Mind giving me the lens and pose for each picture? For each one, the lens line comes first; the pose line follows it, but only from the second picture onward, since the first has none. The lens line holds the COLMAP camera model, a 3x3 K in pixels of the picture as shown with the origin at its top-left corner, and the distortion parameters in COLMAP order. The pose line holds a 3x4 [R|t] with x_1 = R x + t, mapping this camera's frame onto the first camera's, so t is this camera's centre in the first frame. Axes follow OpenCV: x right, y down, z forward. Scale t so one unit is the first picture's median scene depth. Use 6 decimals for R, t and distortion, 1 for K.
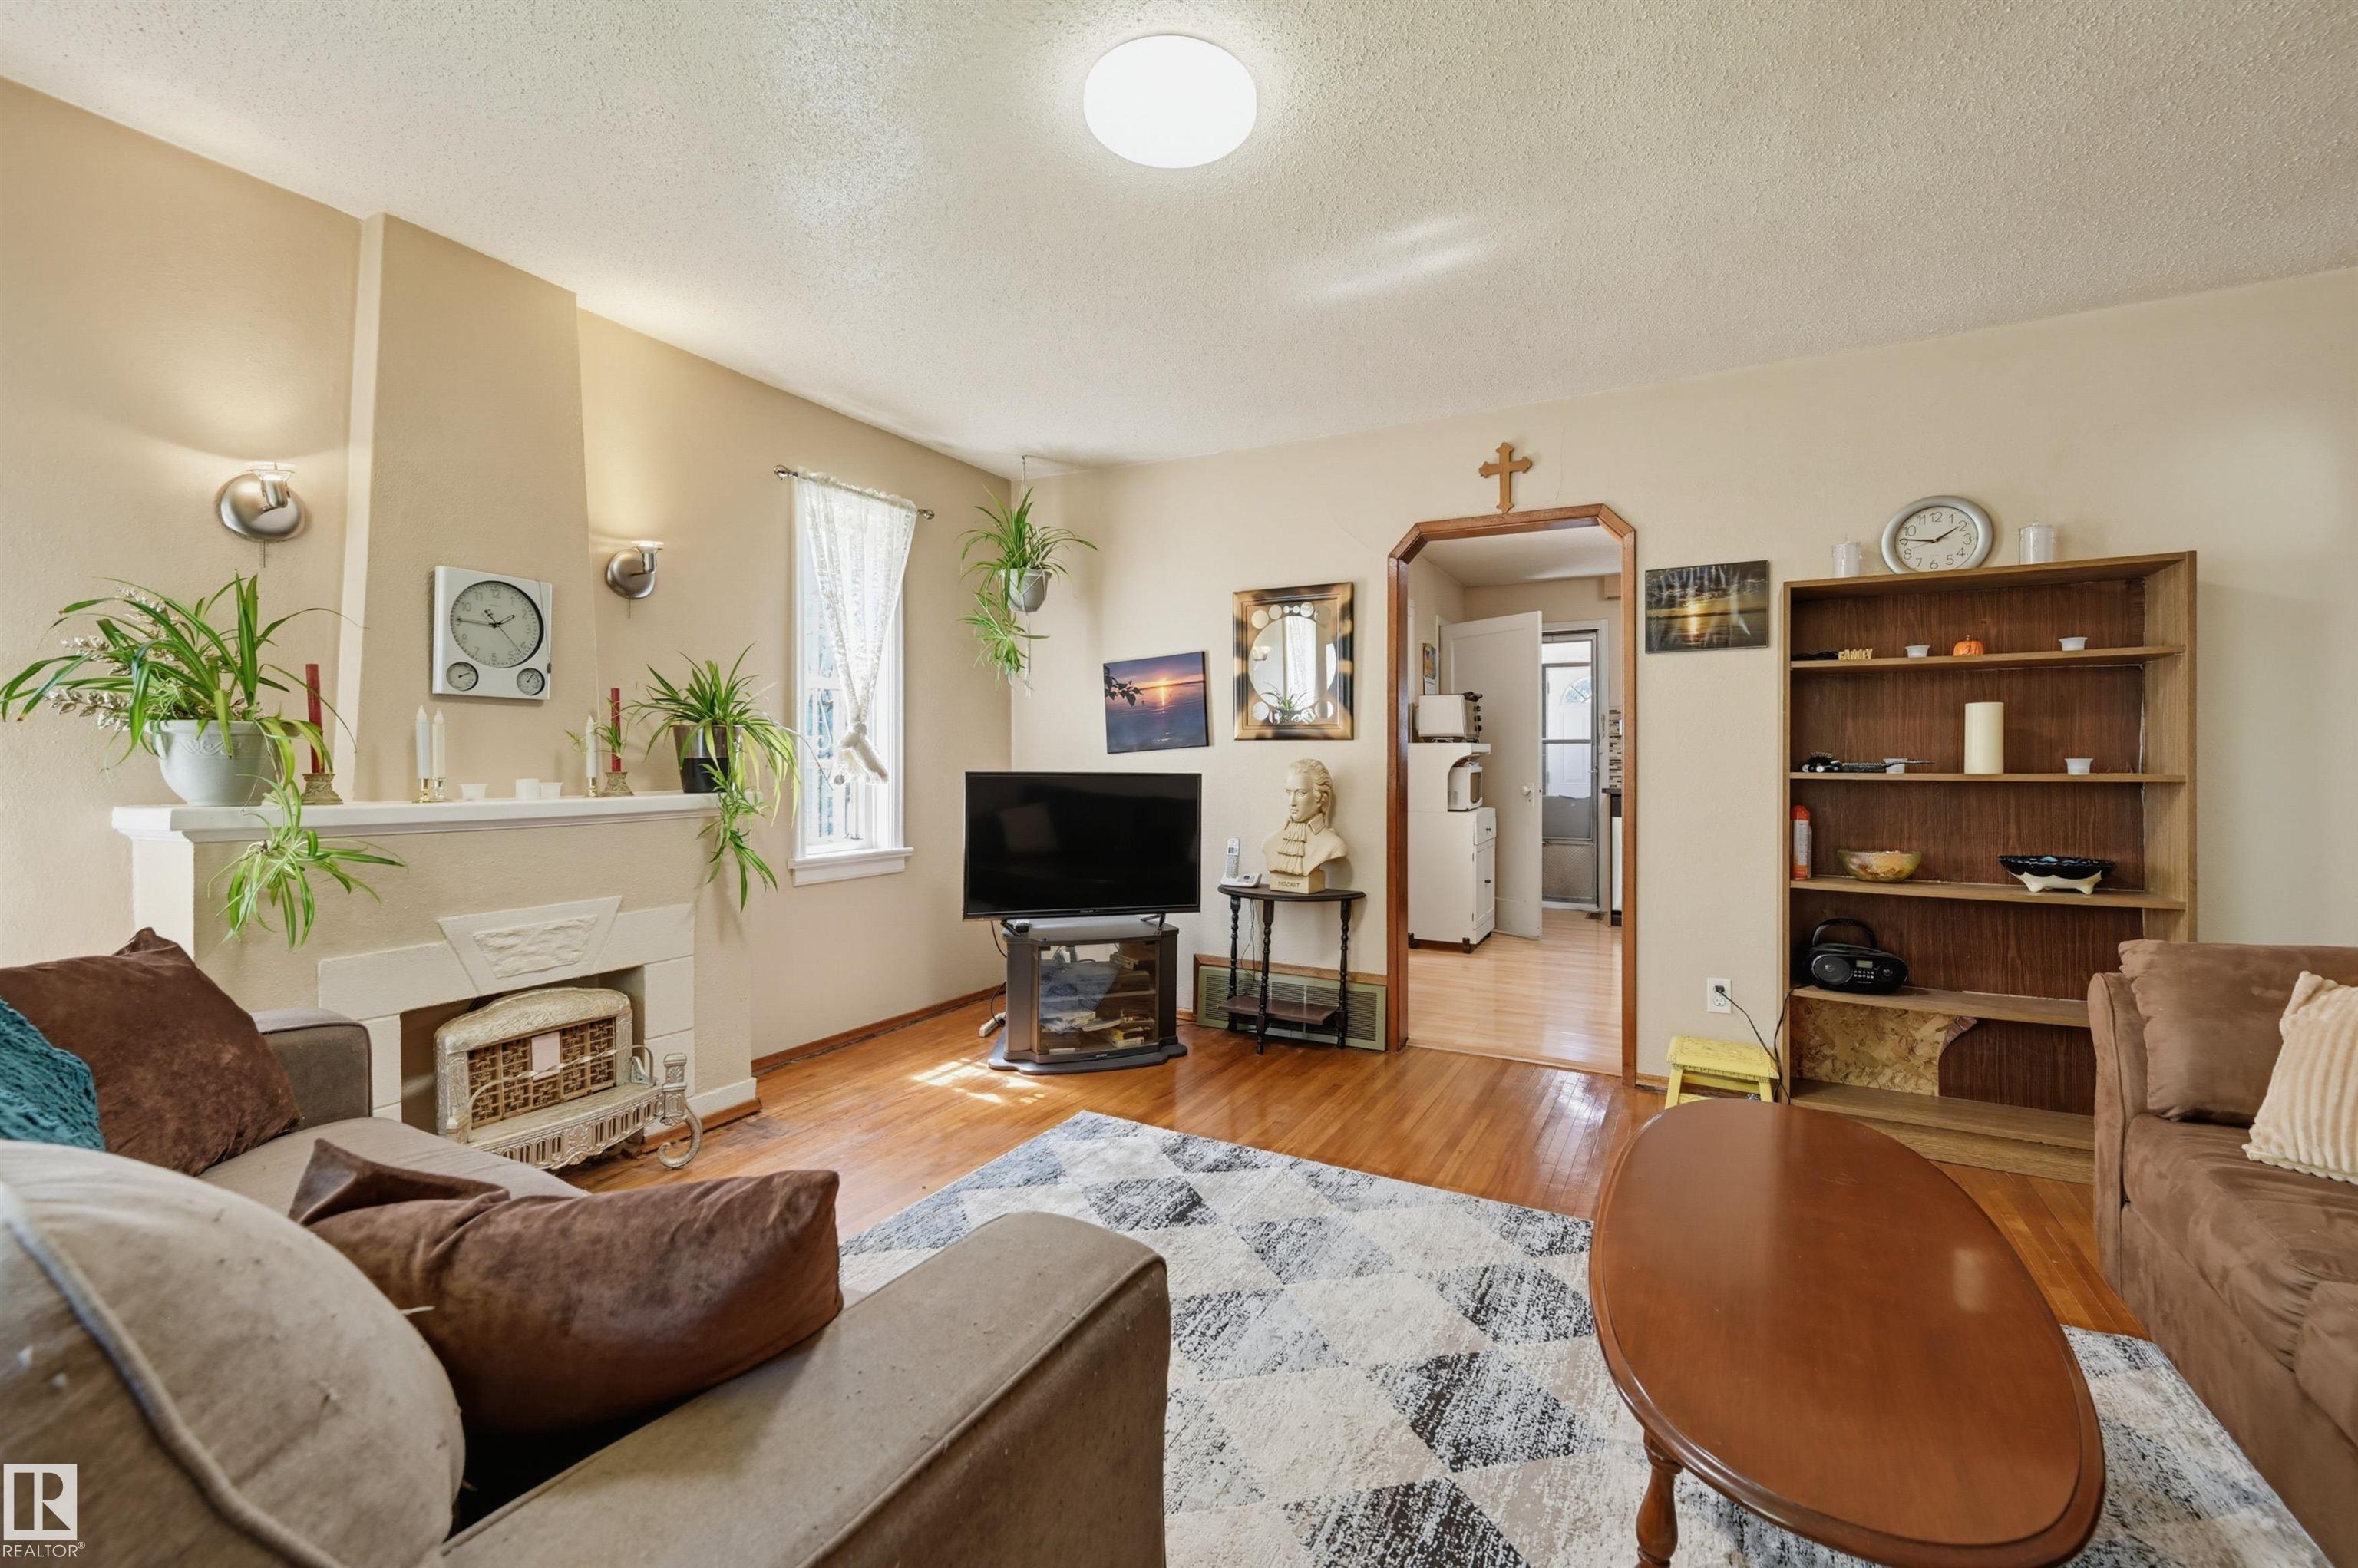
lens RADIAL K [[956.6, 0, 1169.0], [0, 956.6, 769.1], [0, 0, 1]] dist [-0.001874, -0.000275]
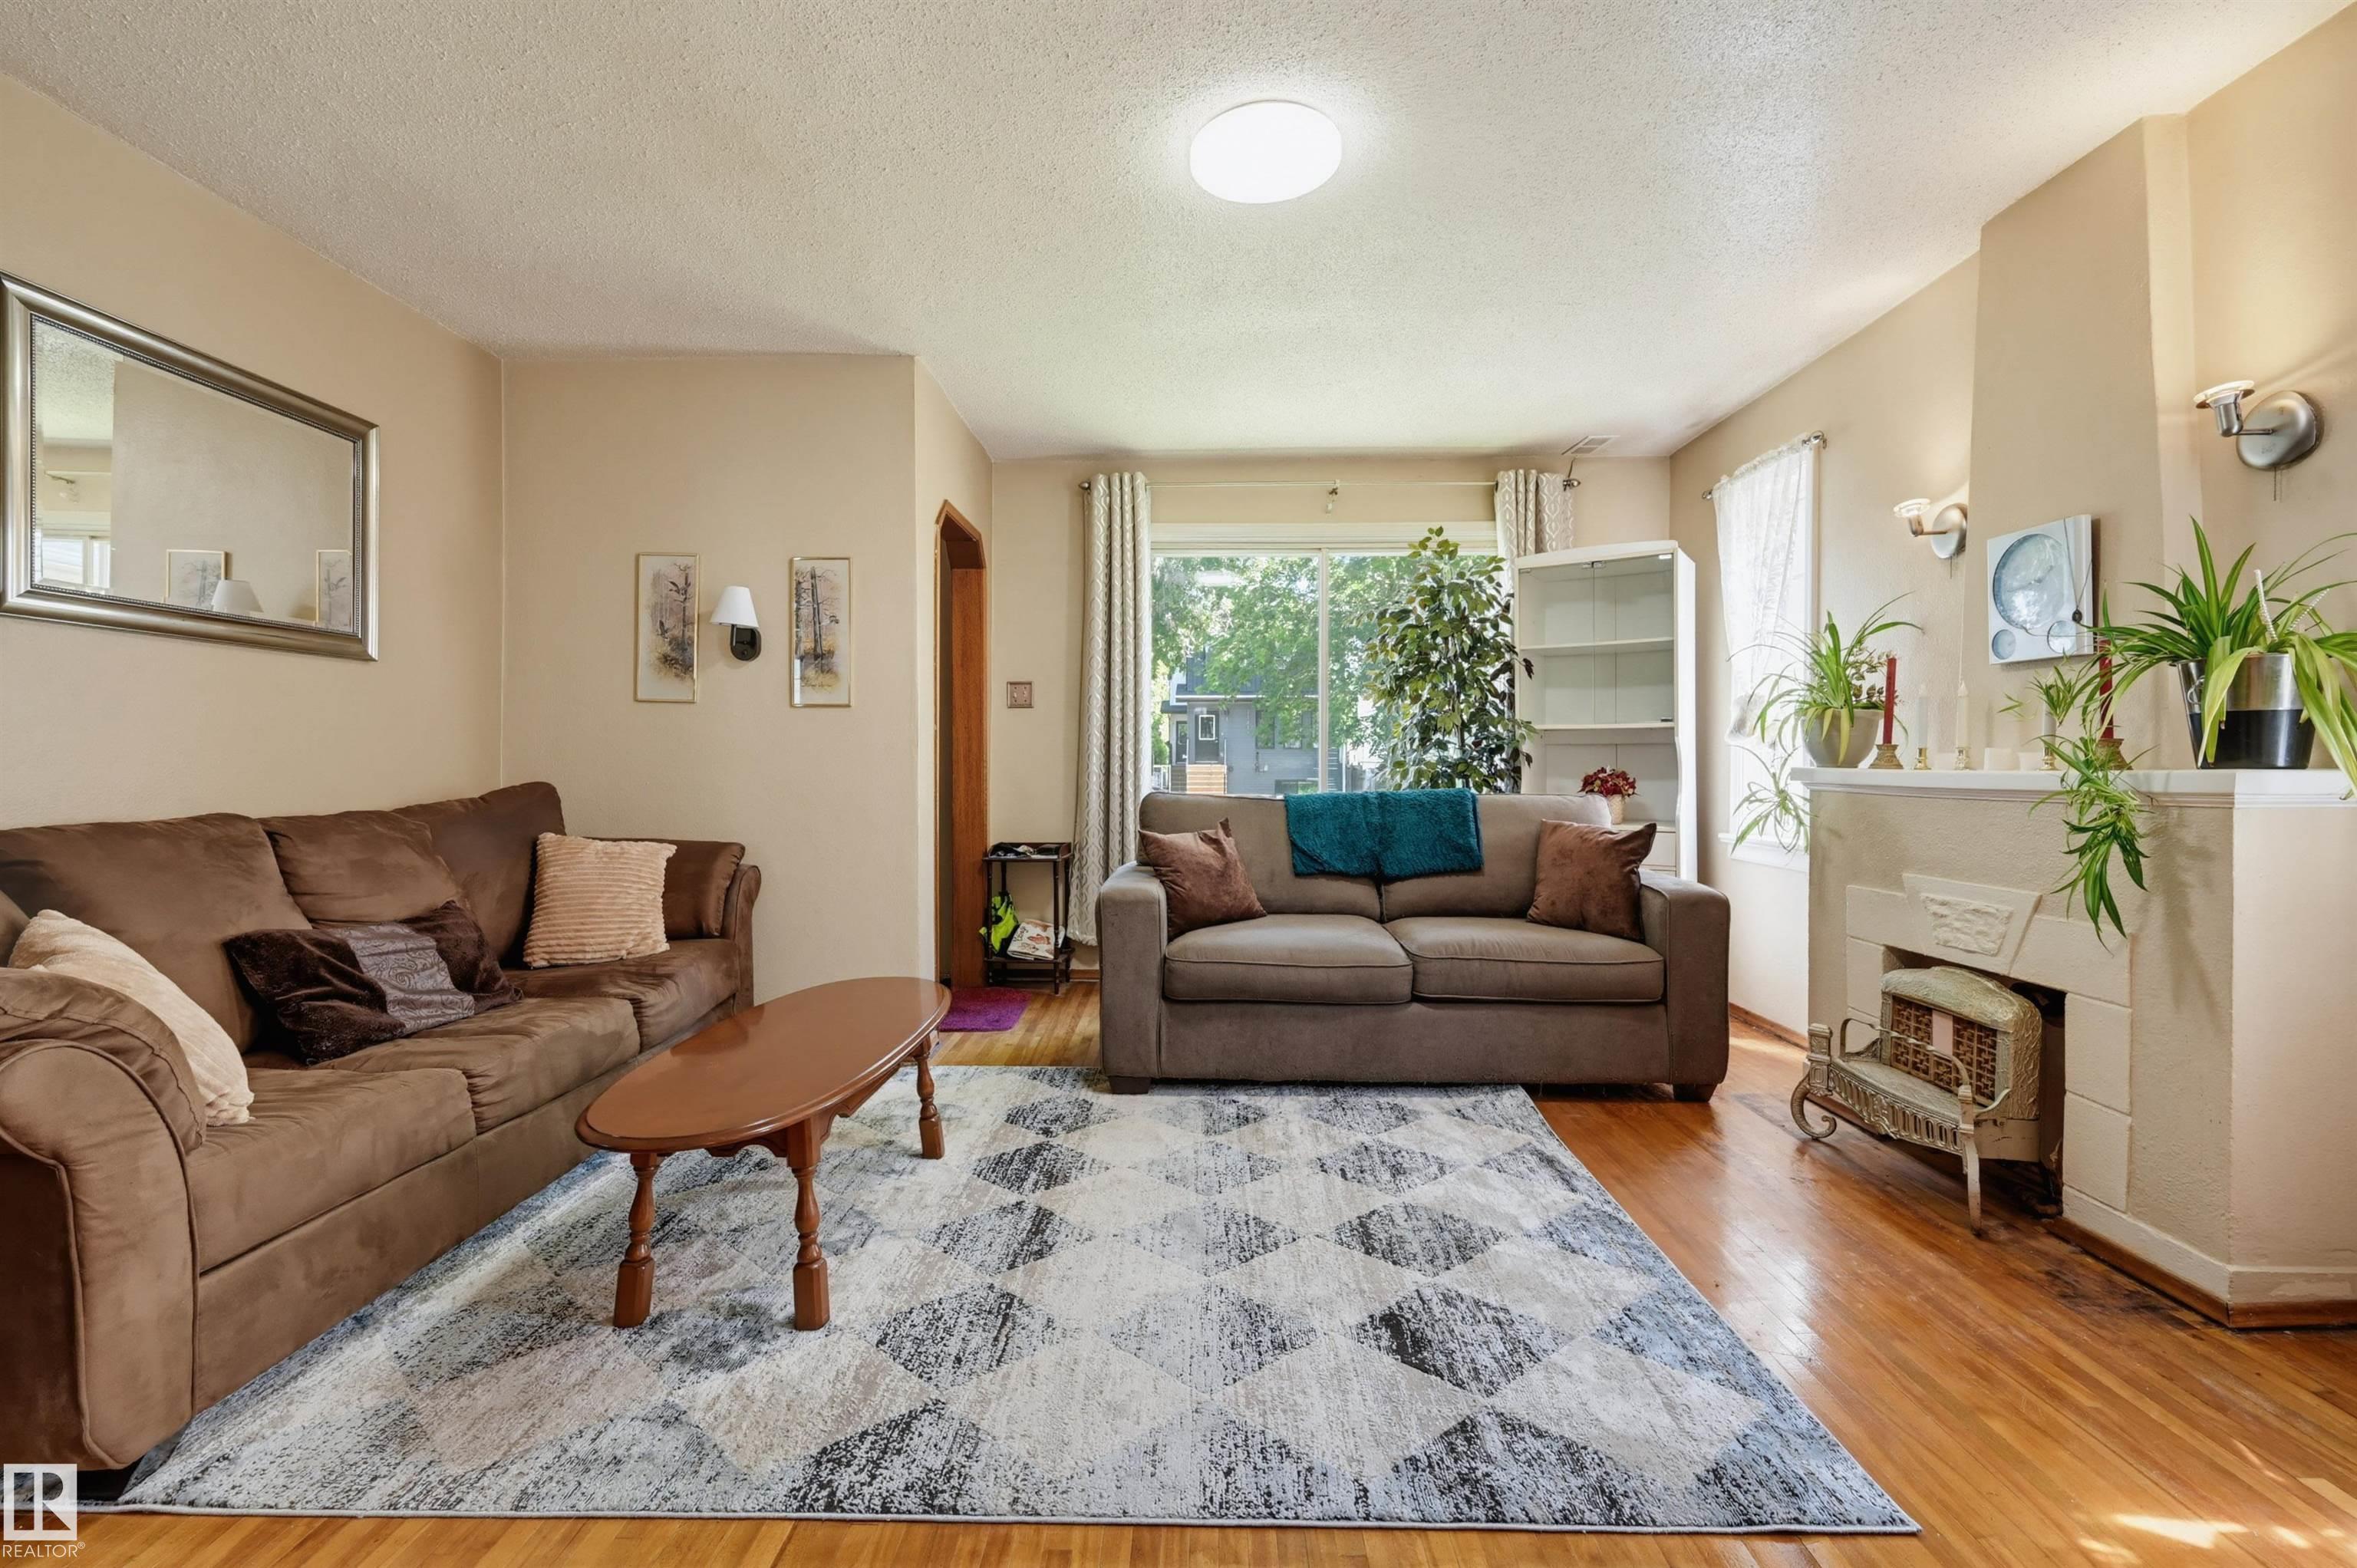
lens RADIAL K [[1019.4, 0, 1177.1], [0, 1019.4, 771.0], [0, 0, 1]] dist [-0.000070, -0.000018]
pose [[-0.883308, 0.002650, -0.468785, 0.547942], [-0.002415, 0.999945, 0.010204, 0.026837], [0.468786, 0.010146, -0.883253, 1.662003]]
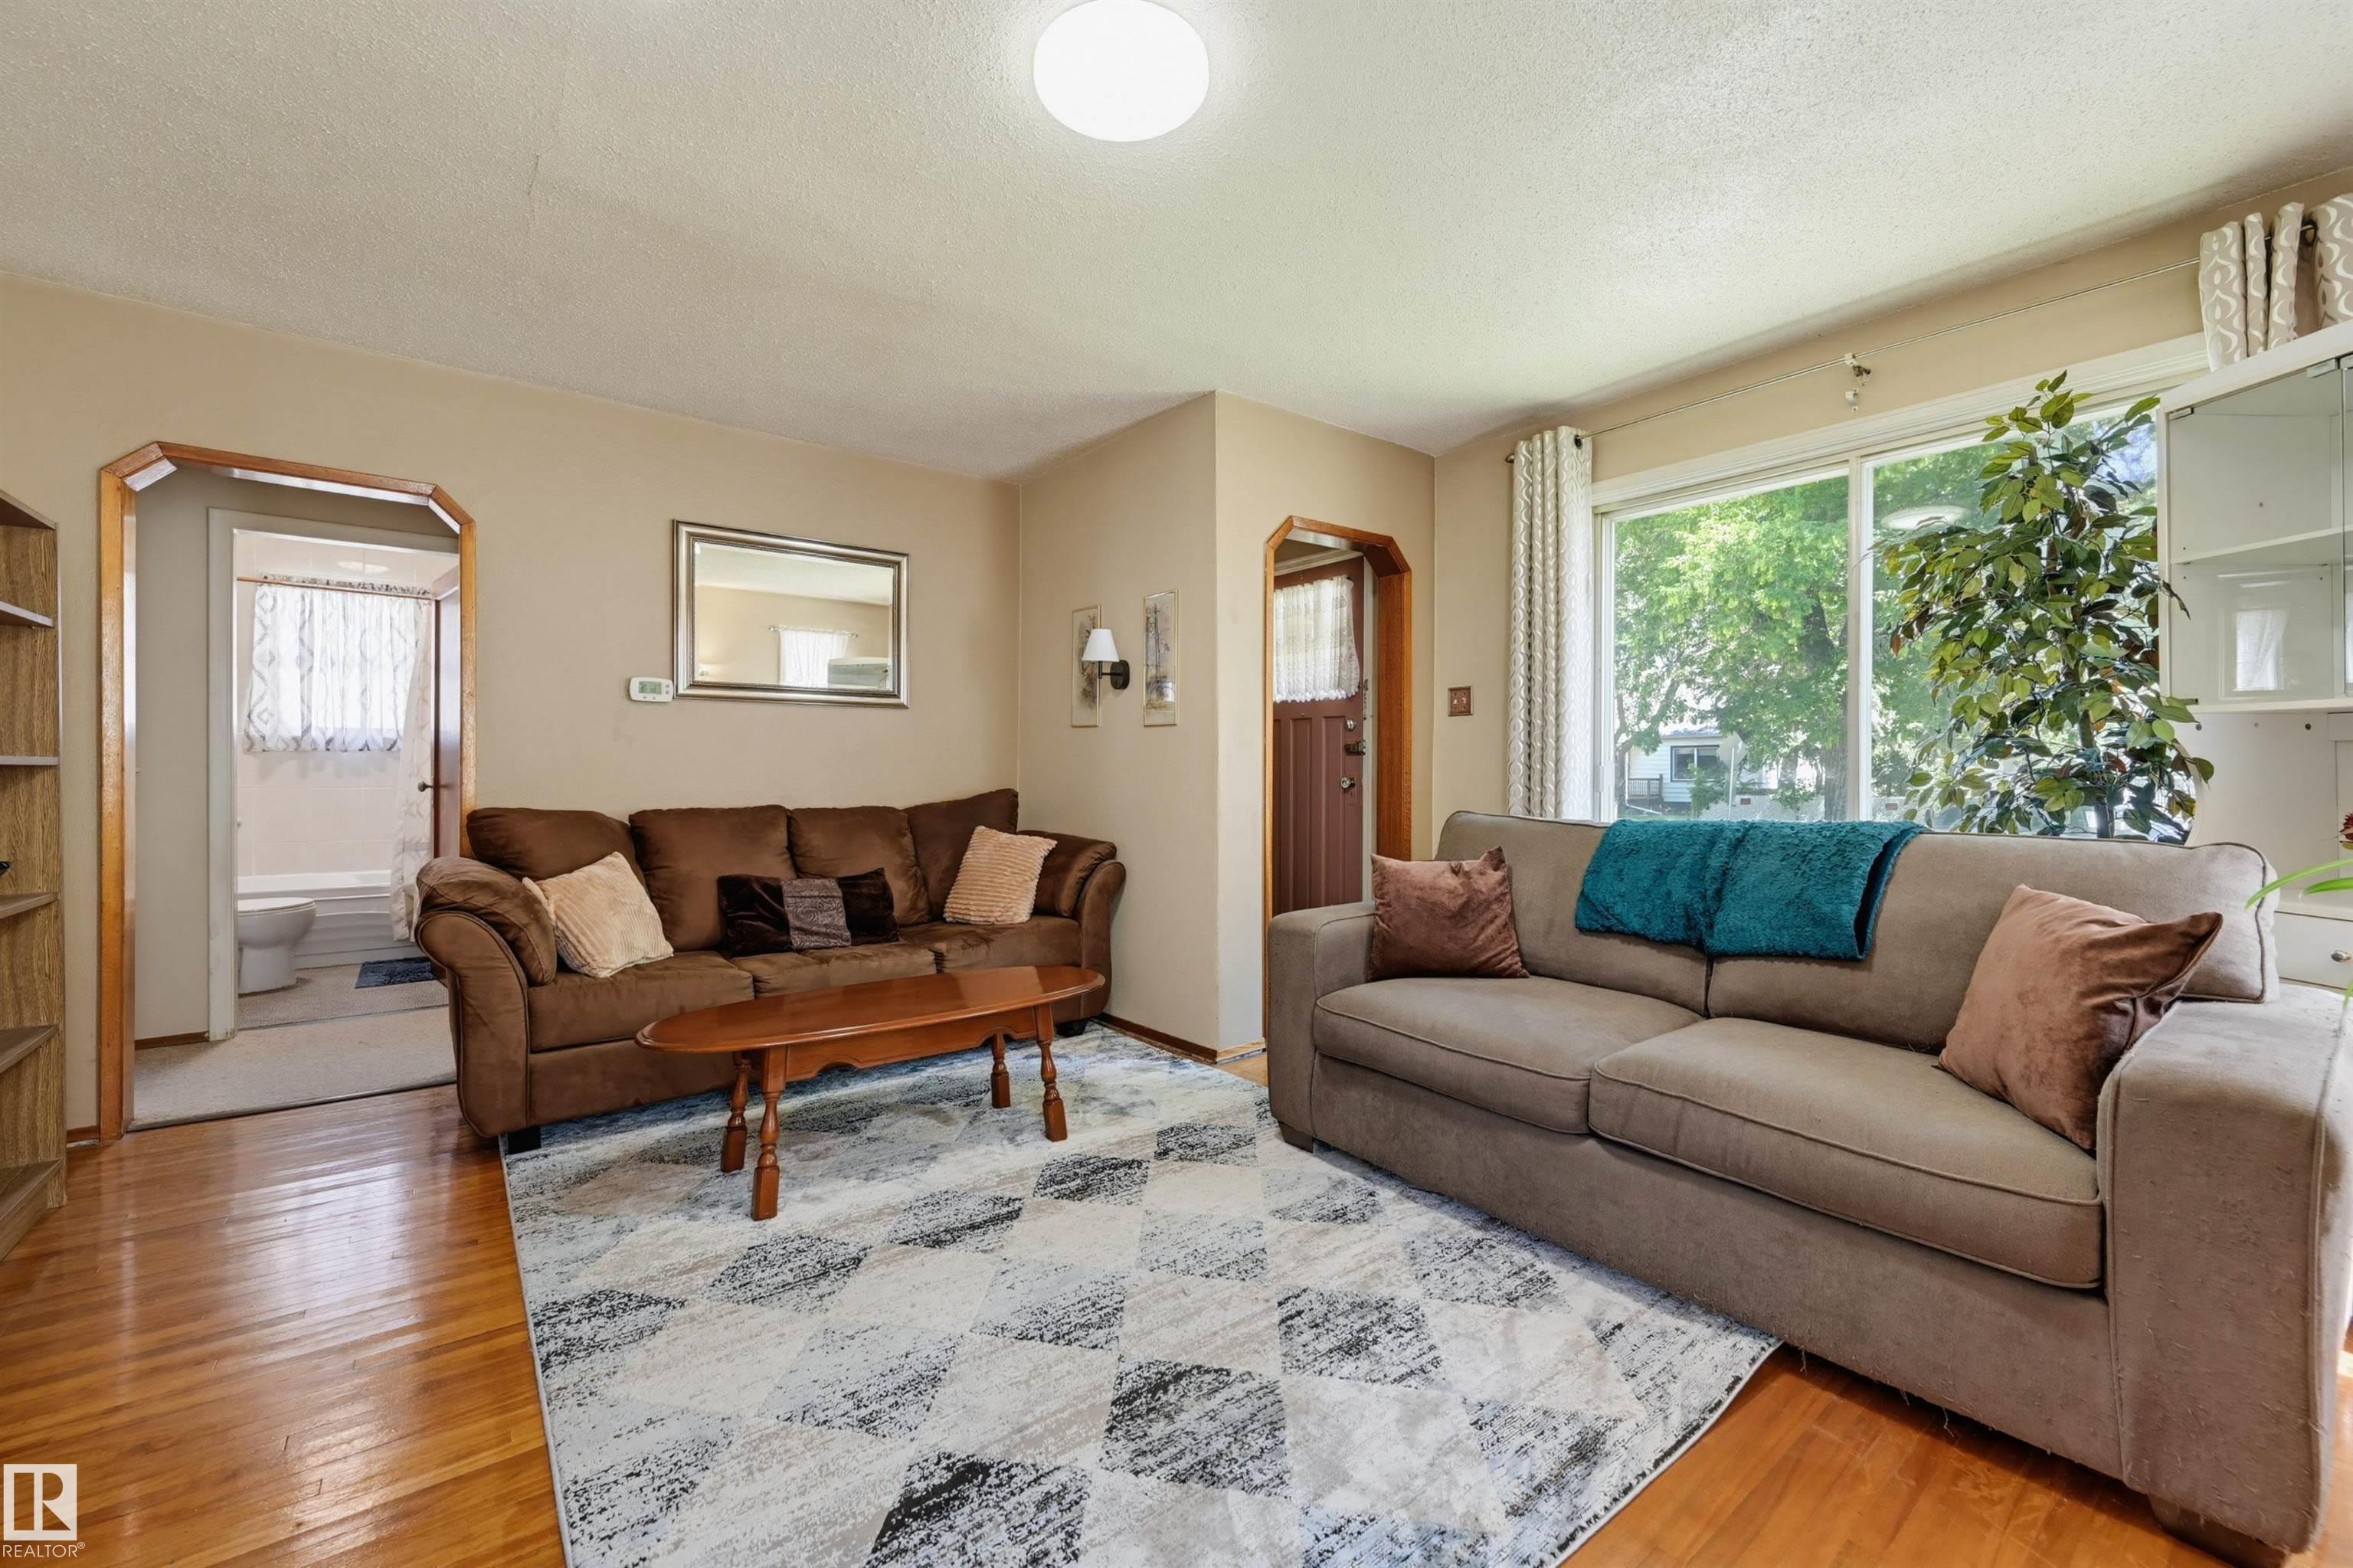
lens RADIAL K [[954.6, 0, 1166.5], [0, 954.6, 769.2], [0, 0, 1]] dist [-0.001874, -0.000275]
pose [[-0.918160, -0.000094, 0.396211, -0.353712], [0.000746, 0.999998, 0.001965, 0.017741], [-0.396210, 0.002099, -0.918158, 1.541397]]
